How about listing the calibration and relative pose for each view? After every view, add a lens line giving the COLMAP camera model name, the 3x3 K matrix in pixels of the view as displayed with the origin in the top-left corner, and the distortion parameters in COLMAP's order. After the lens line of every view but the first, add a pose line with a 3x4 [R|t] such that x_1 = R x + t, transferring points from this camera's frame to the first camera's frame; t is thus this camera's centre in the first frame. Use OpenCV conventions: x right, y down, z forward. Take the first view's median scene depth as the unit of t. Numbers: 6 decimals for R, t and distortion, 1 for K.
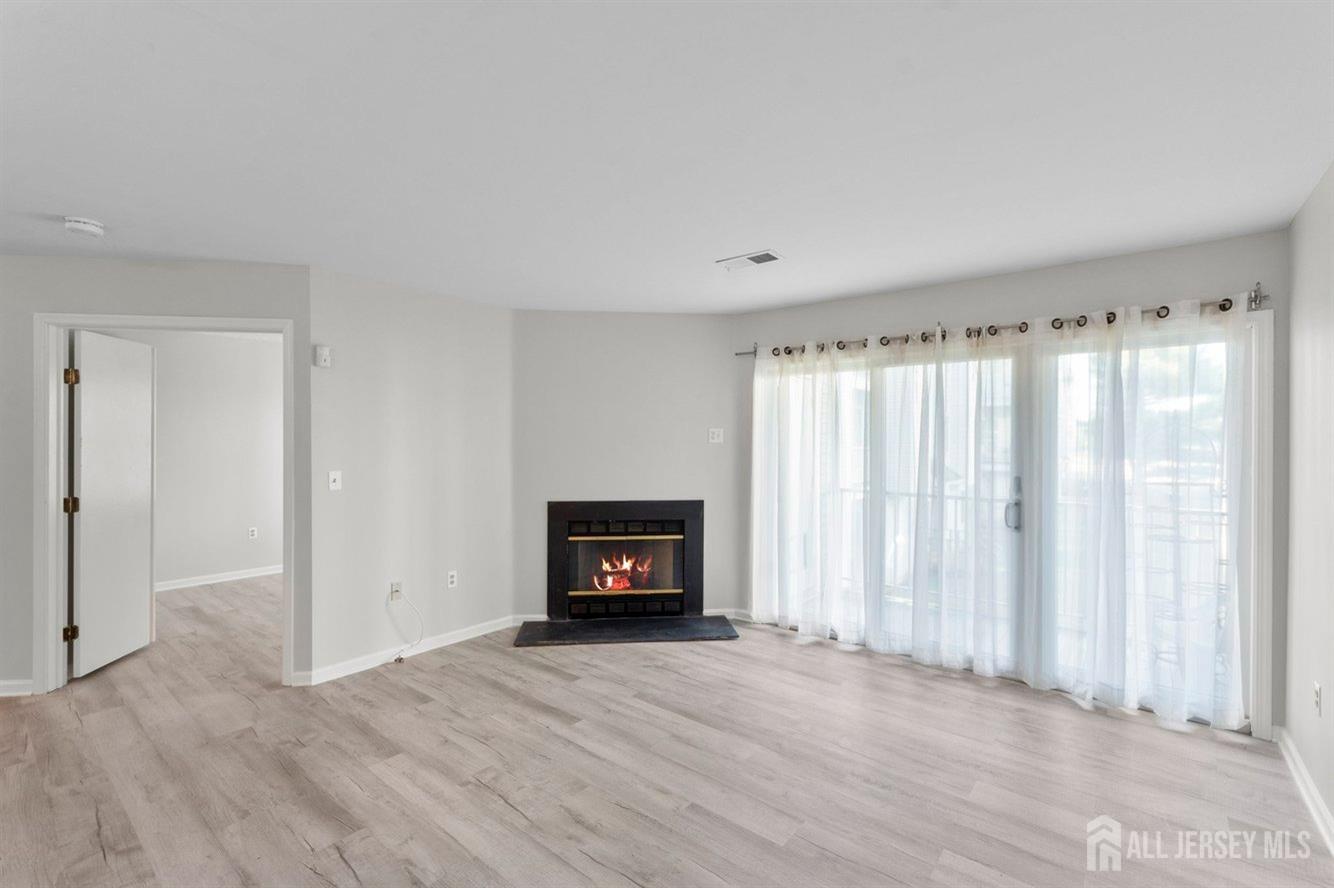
lens RADIAL K [[581.3, 0, 661.6], [0, 581.3, 435.7], [0, 0, 1]] dist [-0.004092, -0.001842]
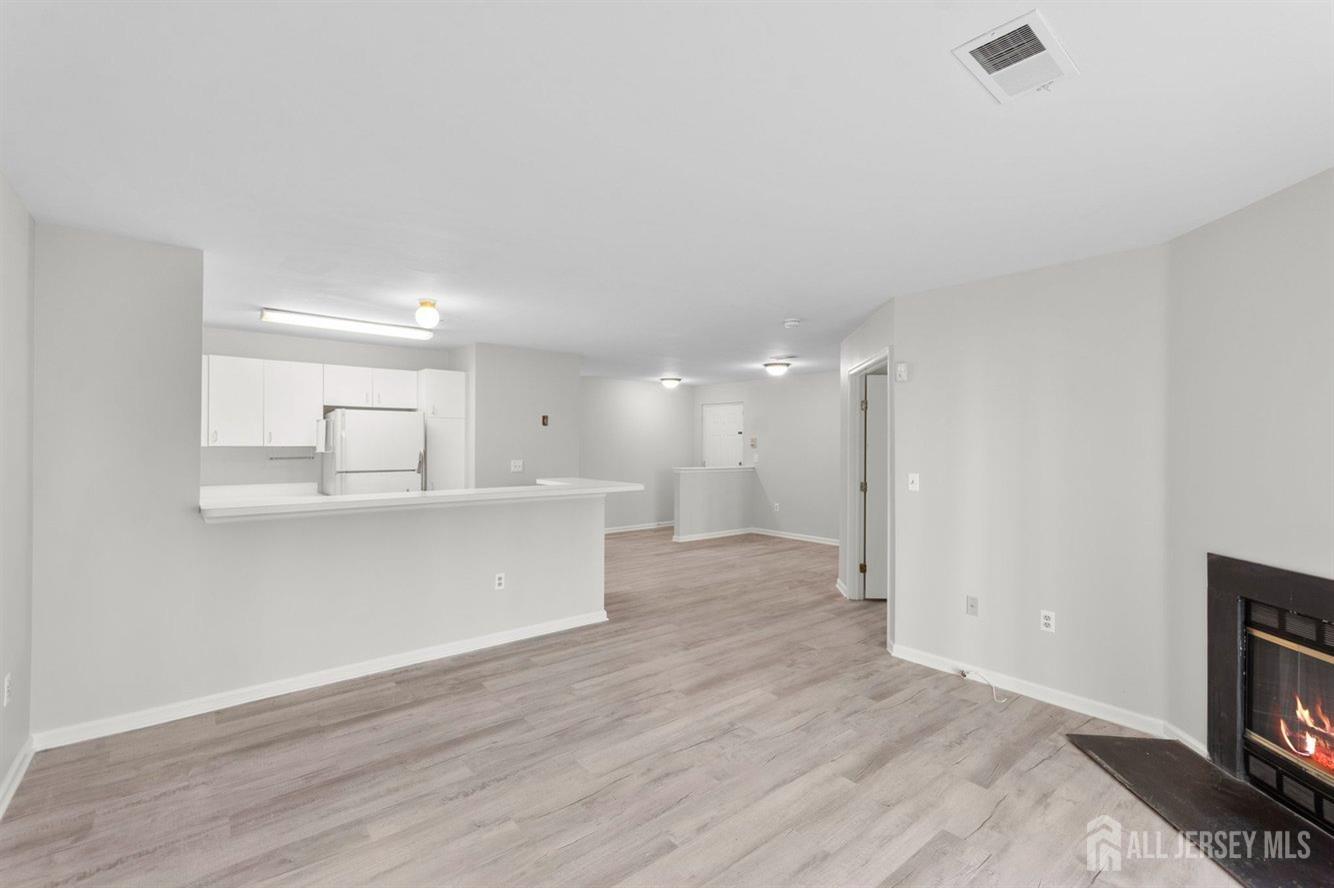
lens RADIAL K [[581.3, 0, 664.4], [0, 581.3, 442.7], [0, 0, 1]] dist [-0.004092, -0.001842]
pose [[-0.195182, -0.001472, -0.980766, 0.532623], [0.002970, 0.999993, -0.002092, 0.002339], [0.980762, -0.003322, -0.195177, 0.652529]]
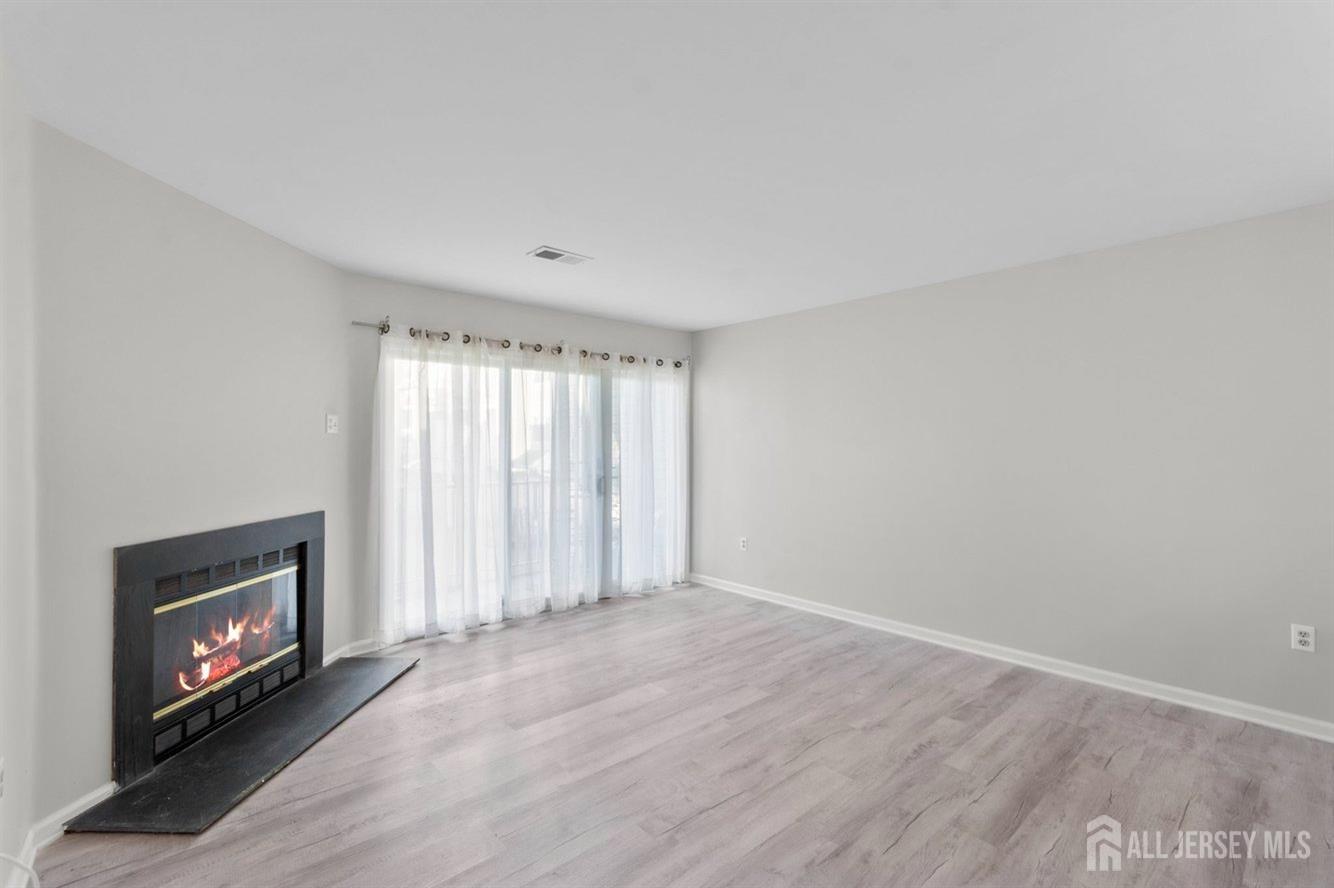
lens RADIAL K [[581.3, 0, 664.3], [0, 581.3, 443.8], [0, 0, 1]] dist [-0.004092, -0.001842]
pose [[0.156112, -0.004904, 0.987727, -0.676844], [-0.005024, 0.999971, 0.005759, 0.020764], [-0.987727, -0.005861, 0.156083, 0.524777]]
